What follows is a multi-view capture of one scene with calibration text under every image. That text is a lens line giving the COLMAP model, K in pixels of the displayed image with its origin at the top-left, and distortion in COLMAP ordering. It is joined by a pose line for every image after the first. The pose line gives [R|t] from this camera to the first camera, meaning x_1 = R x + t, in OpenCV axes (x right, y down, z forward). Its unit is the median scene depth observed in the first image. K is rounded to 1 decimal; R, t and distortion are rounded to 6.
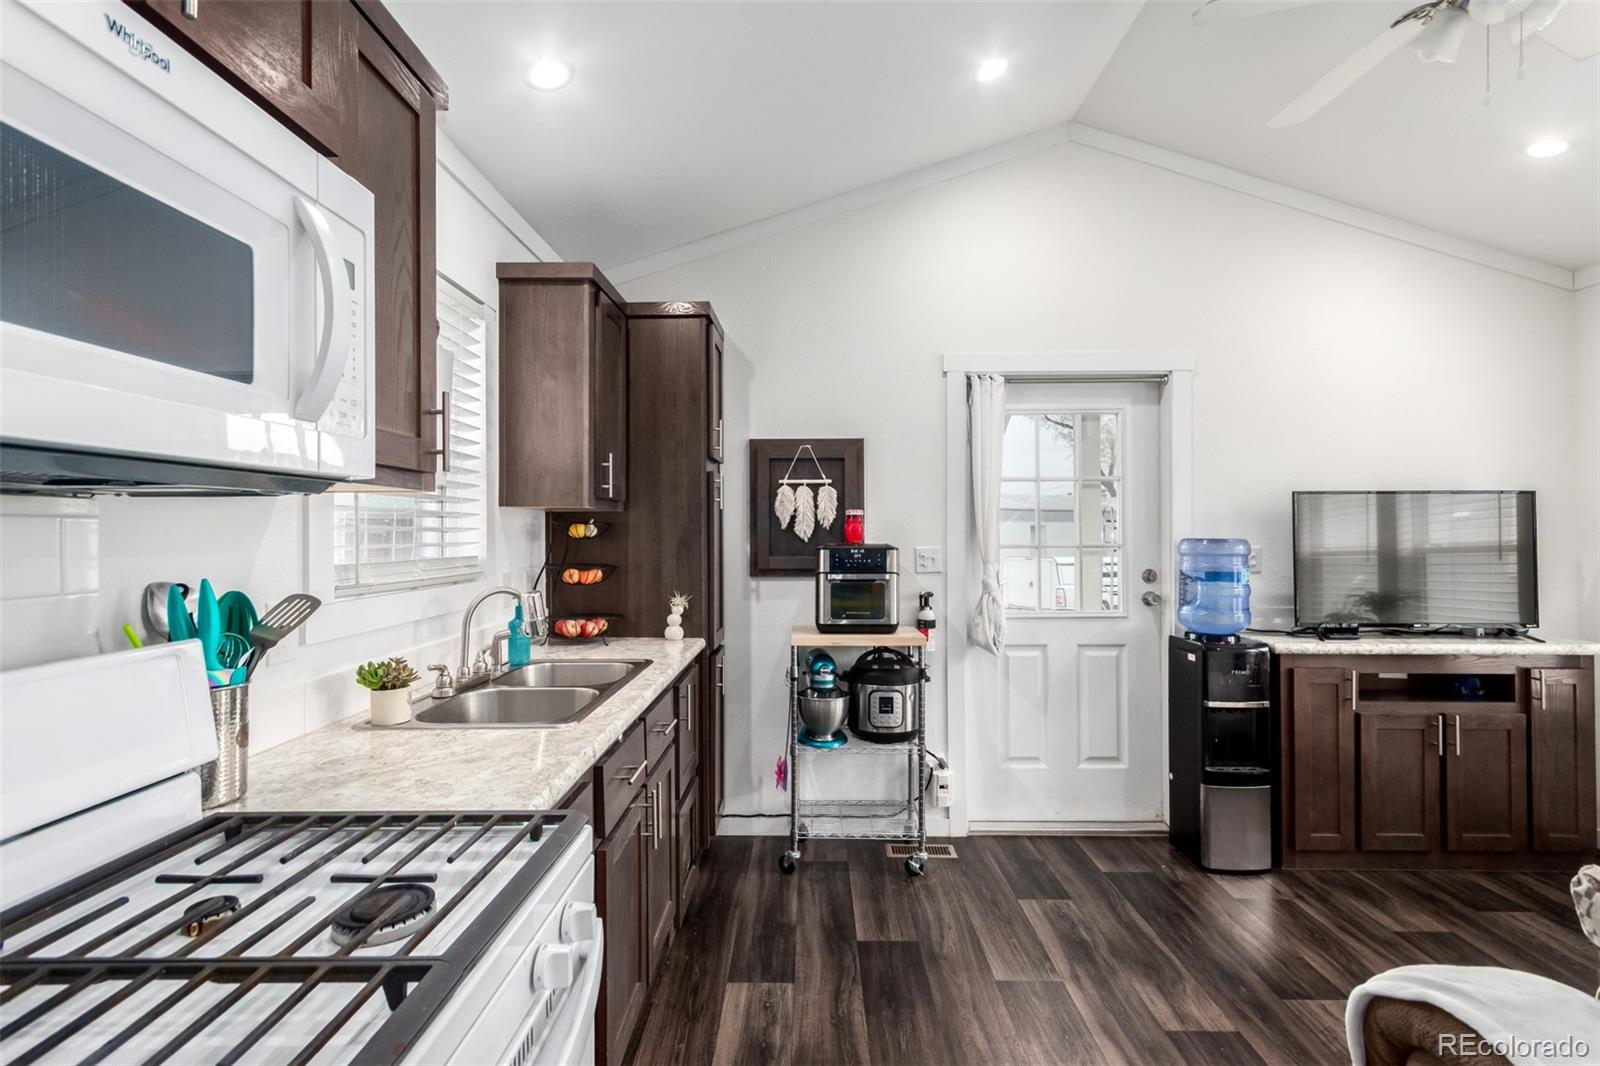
lens RADIAL K [[743.3, 0, 810.7], [0, 743.3, 534.7], [0, 0, 1]] dist [0.006065, -0.000185]
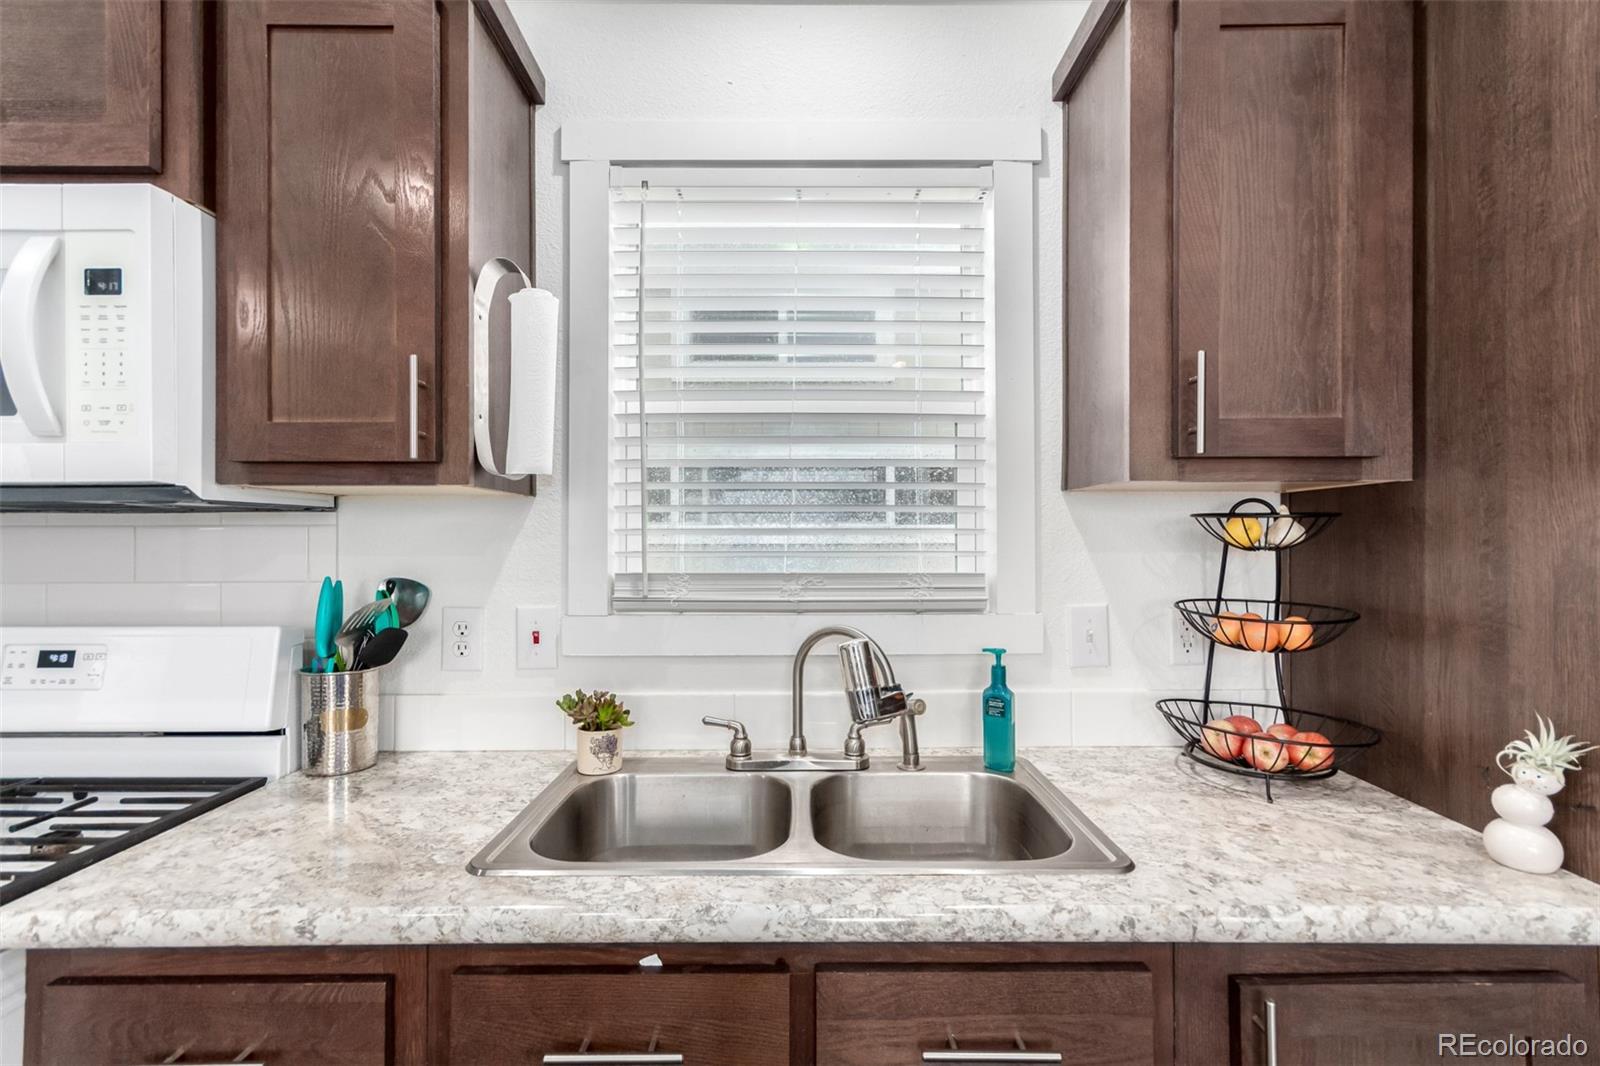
lens RADIAL K [[743.3, 0, 803.0], [0, 743.3, 536.8], [0, 0, 1]] dist [0.006065, -0.000185]
pose [[0.013705, 0.003169, -0.999901, 0.132616], [0.001113, 0.999994, 0.003185, -0.002240], [0.999905, -0.001157, 0.013701, 0.635255]]
